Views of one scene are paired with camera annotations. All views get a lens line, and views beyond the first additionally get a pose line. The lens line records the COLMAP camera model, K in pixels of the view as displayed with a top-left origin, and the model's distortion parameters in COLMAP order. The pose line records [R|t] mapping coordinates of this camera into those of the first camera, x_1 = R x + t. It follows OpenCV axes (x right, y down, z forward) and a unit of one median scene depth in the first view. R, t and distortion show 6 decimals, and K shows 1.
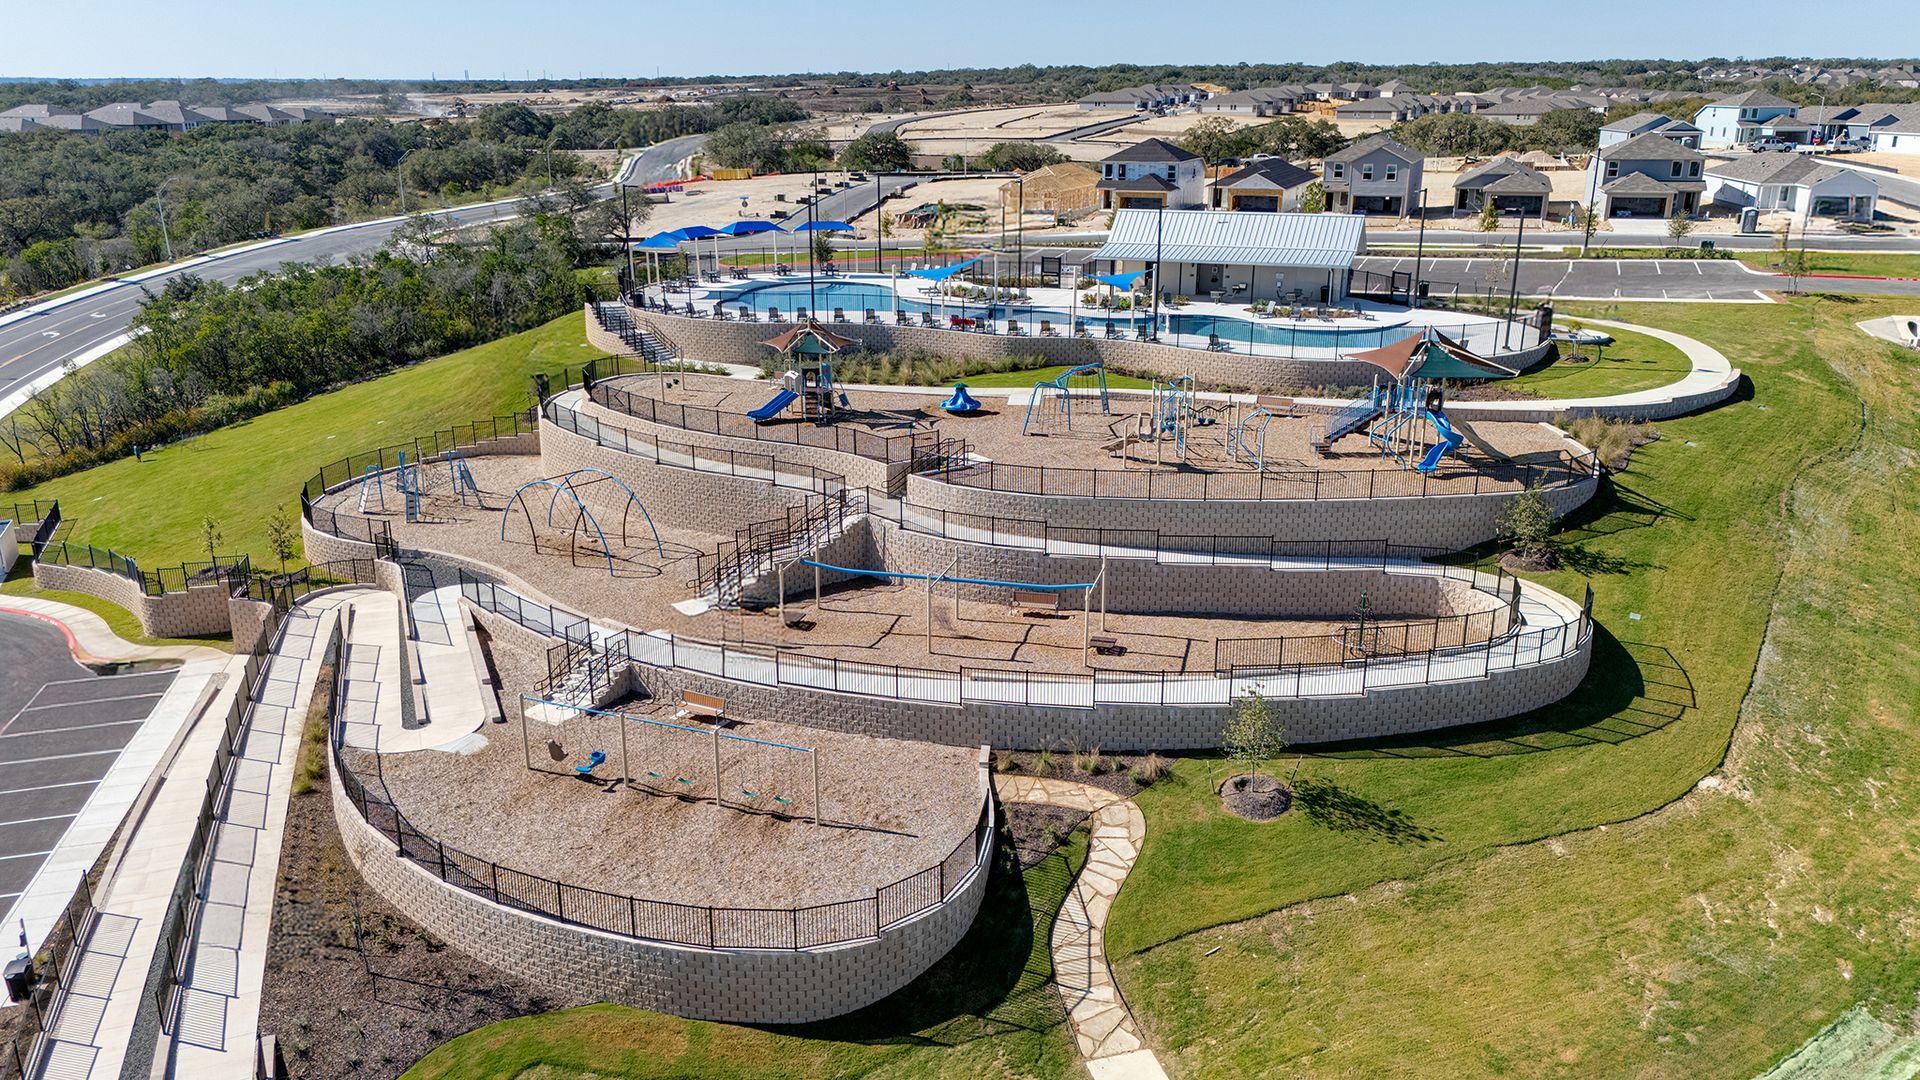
lens RADIAL K [[1361.9, 0, 960.0], [0, 1361.9, 540.0], [0, 0, 1]] dist [0.055127, -0.004972]
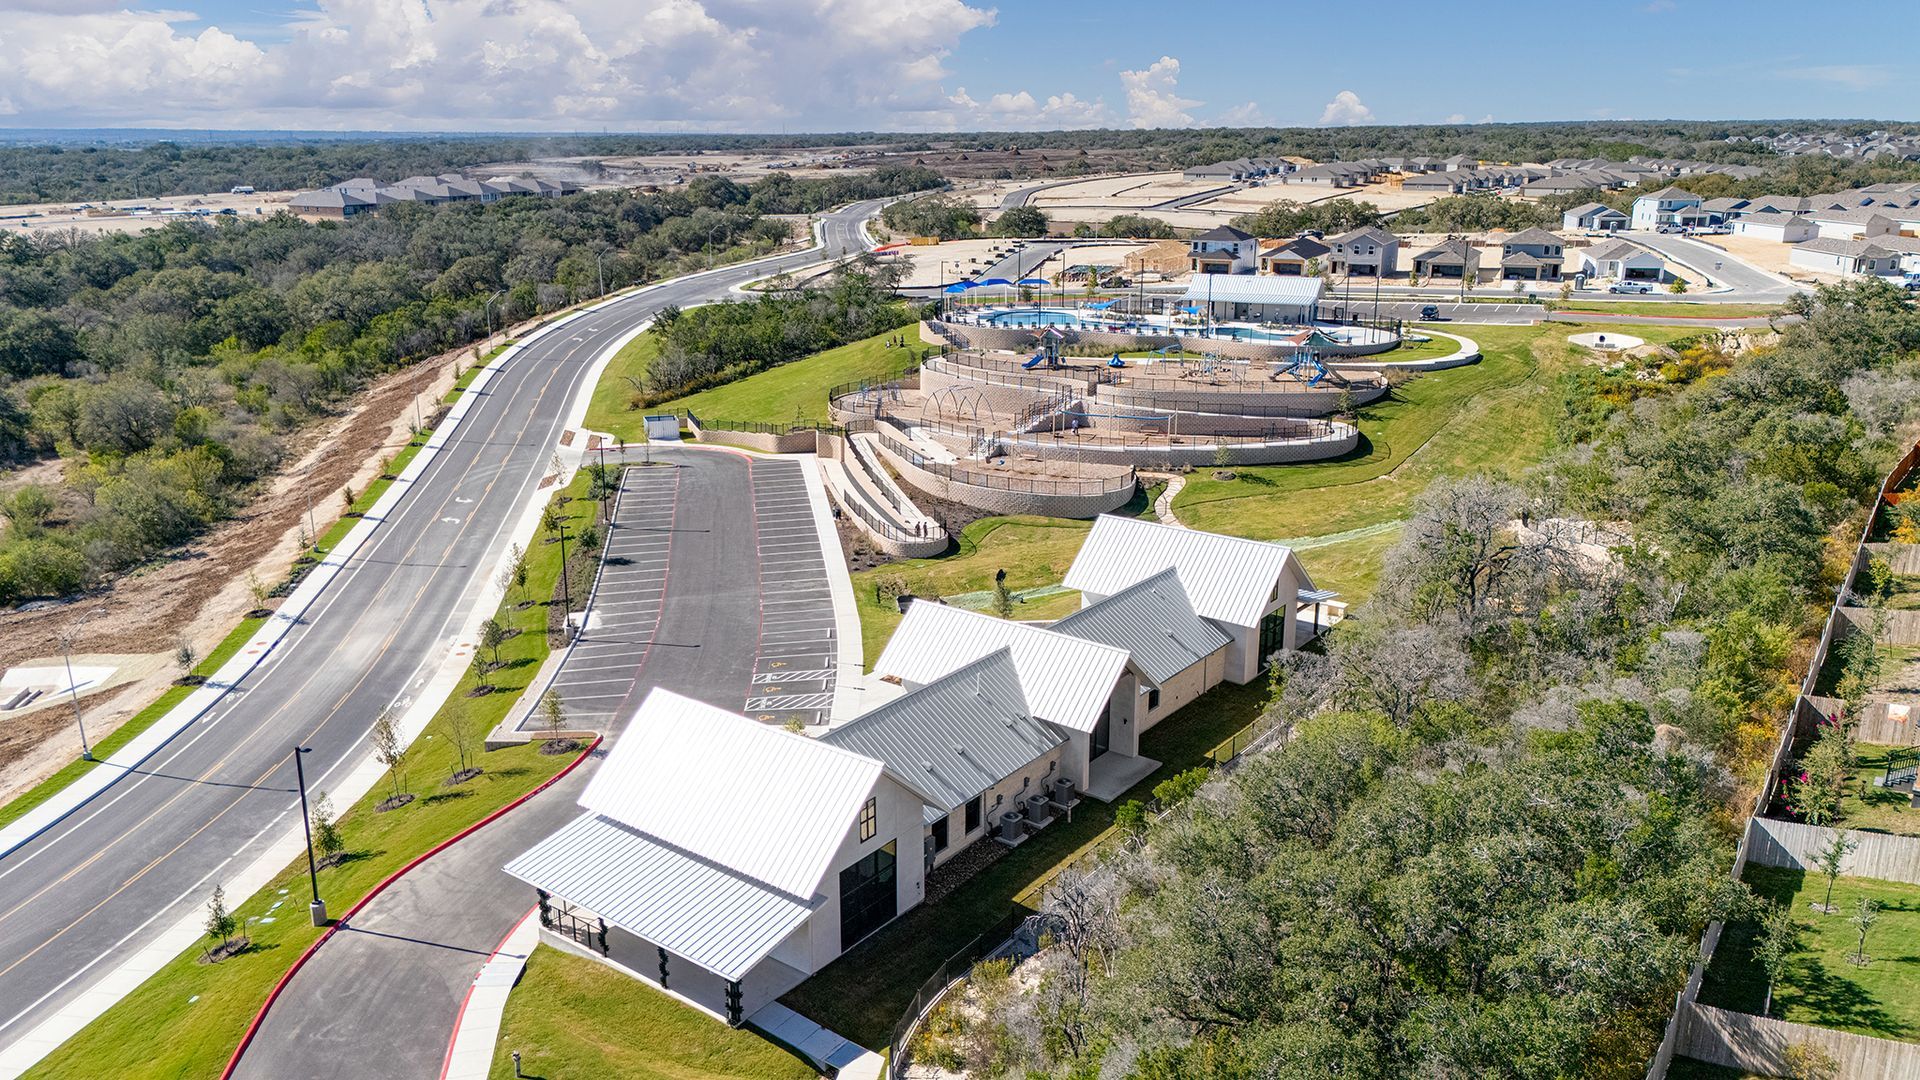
lens RADIAL K [[1370.7, 0, 960.0], [0, 1370.7, 540.0], [0, 0, 1]] dist [0.120916, -0.166131]
pose [[0.997270, 0.022834, -0.070227, -0.064508], [-0.025335, 0.999069, -0.034929, 0.198966], [0.069364, 0.036613, 0.996919, -0.905231]]
